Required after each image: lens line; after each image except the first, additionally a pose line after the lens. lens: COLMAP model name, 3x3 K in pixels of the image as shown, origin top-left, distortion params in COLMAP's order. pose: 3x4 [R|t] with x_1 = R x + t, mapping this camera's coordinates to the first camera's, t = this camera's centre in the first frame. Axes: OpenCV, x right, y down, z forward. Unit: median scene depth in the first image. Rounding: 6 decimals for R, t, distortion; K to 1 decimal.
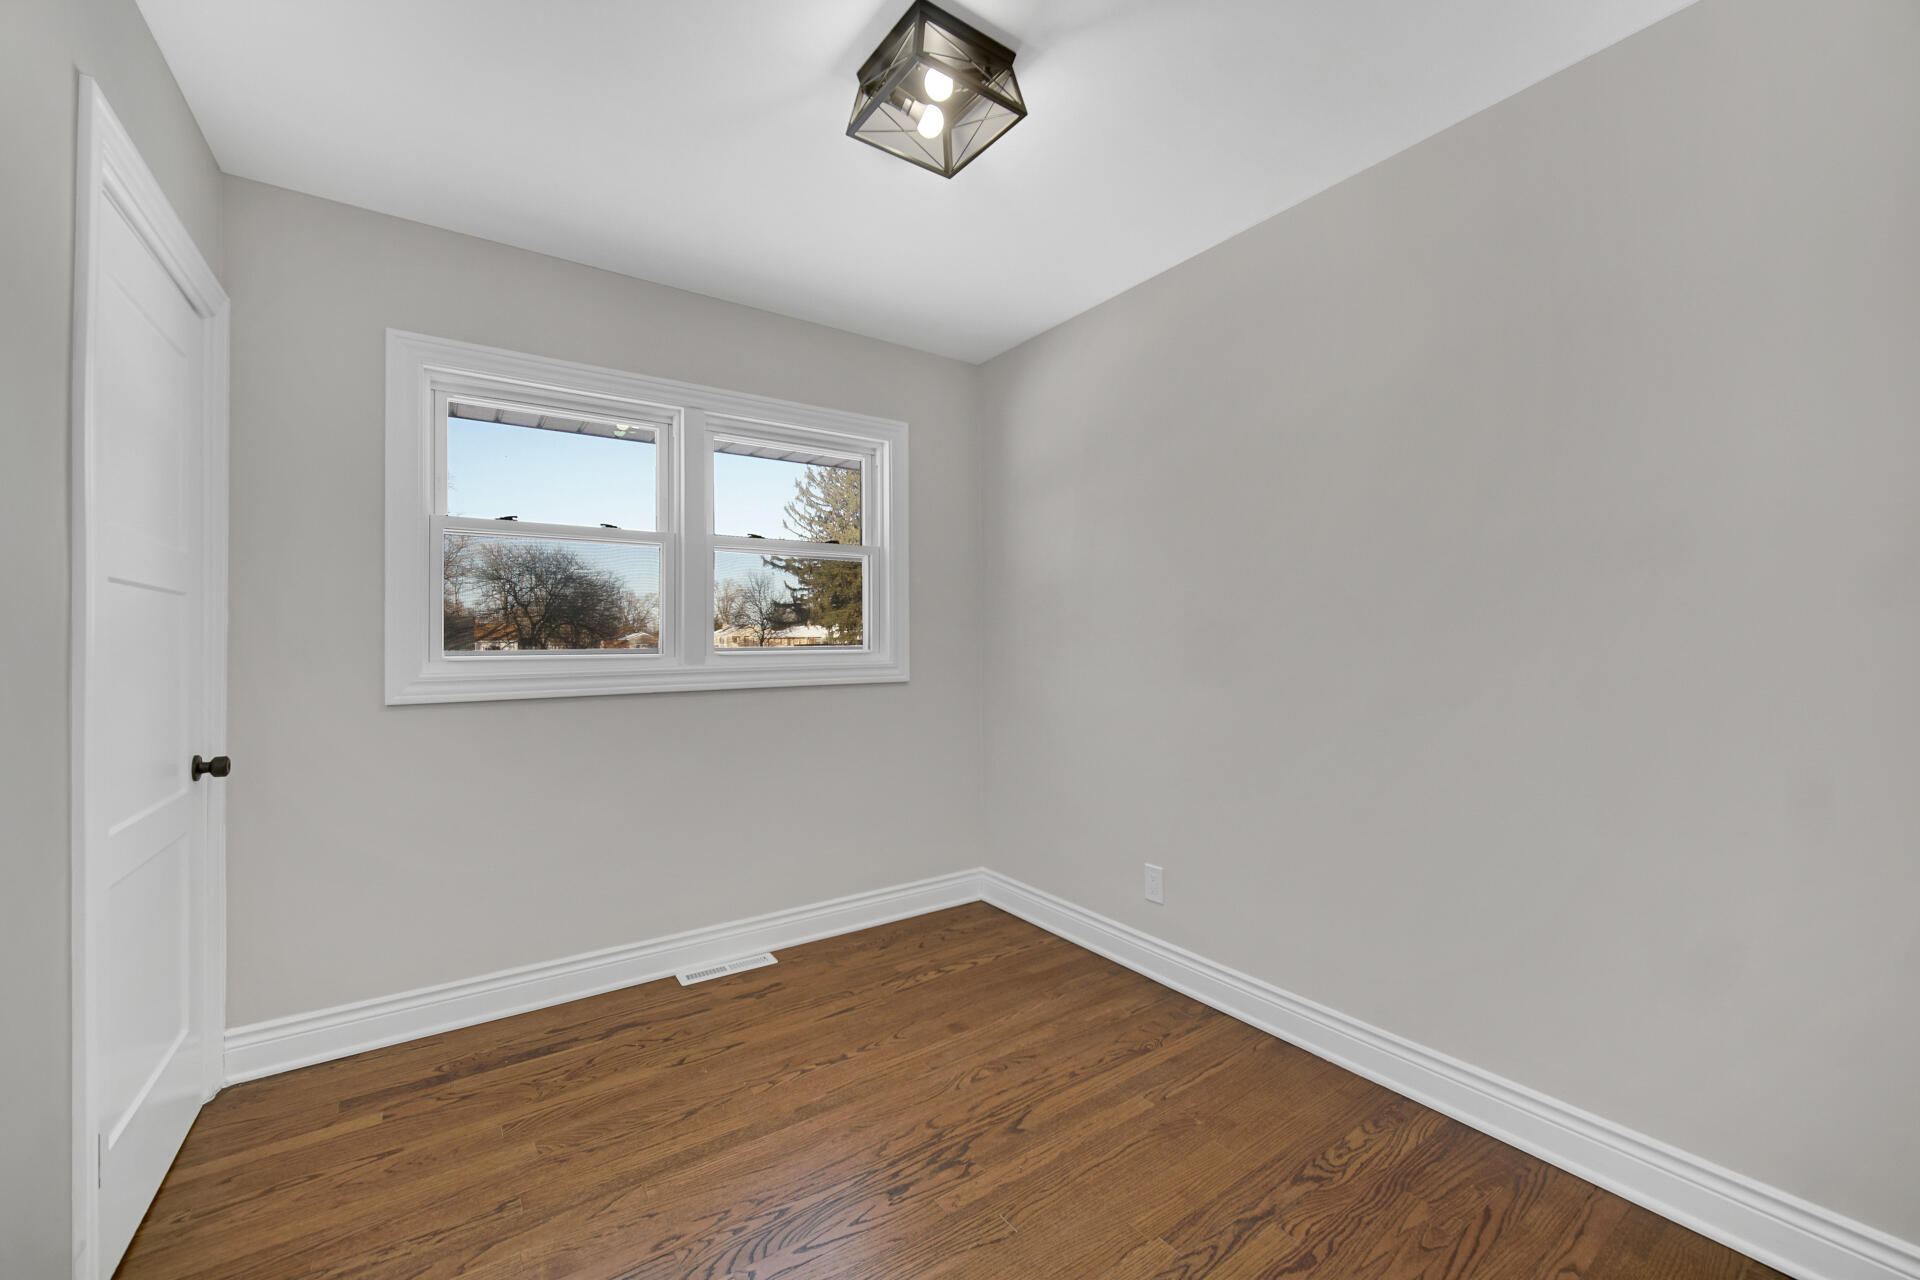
lens RADIAL K [[746.8, 0, 957.7], [0, 746.8, 628.1], [0, 0, 1]] dist [-0.001642, -0.000314]
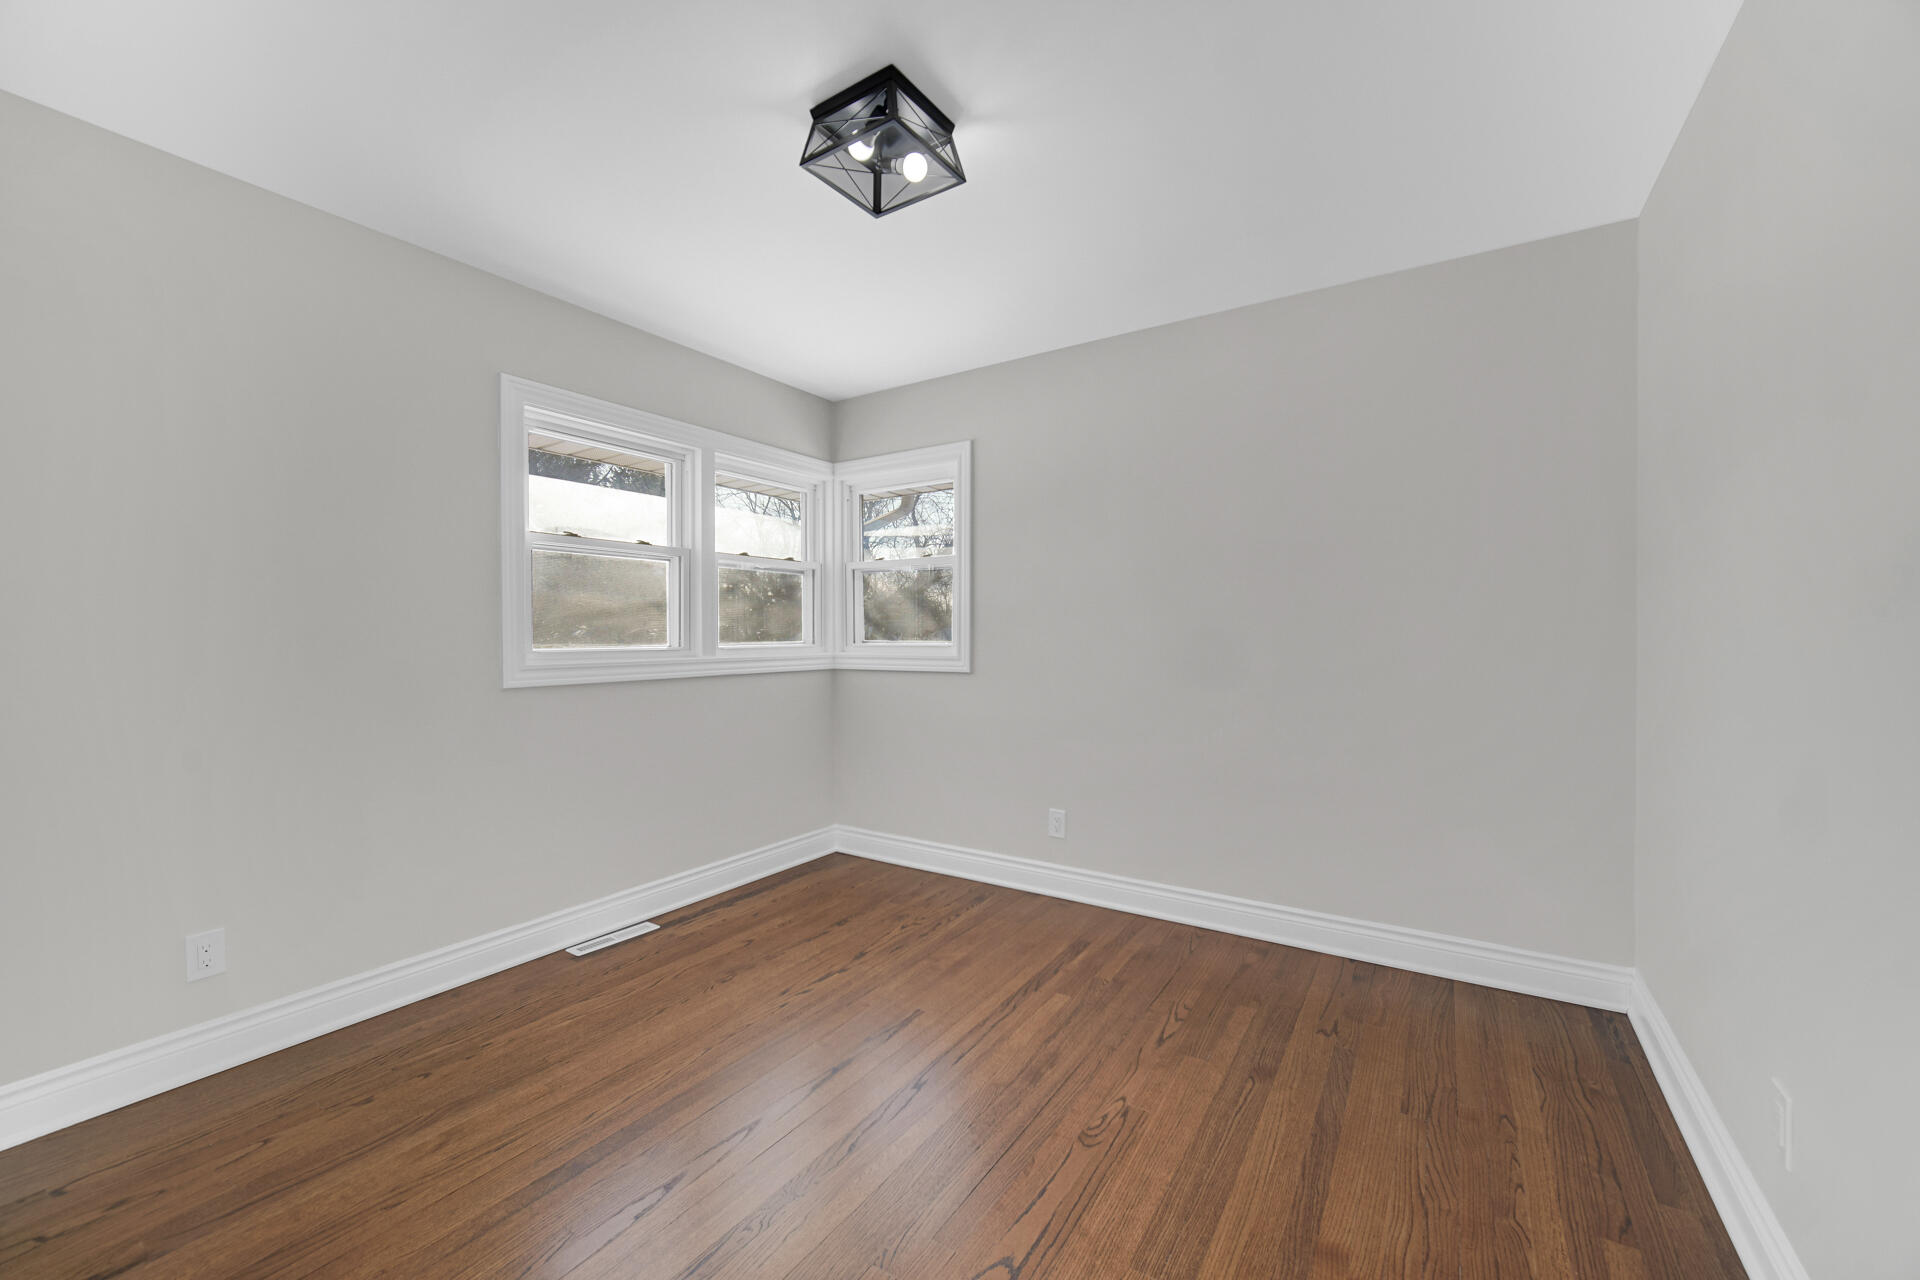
lens RADIAL K [[746.8, 0, 948.6], [0, 746.8, 642.8], [0, 0, 1]] dist [-0.001642, -0.000314]
pose [[0.922955, 0.000314, 0.384907, -0.451311], [-0.009019, 0.999743, 0.020811, -0.002075], [-0.384802, -0.022680, 0.922721, -0.305244]]
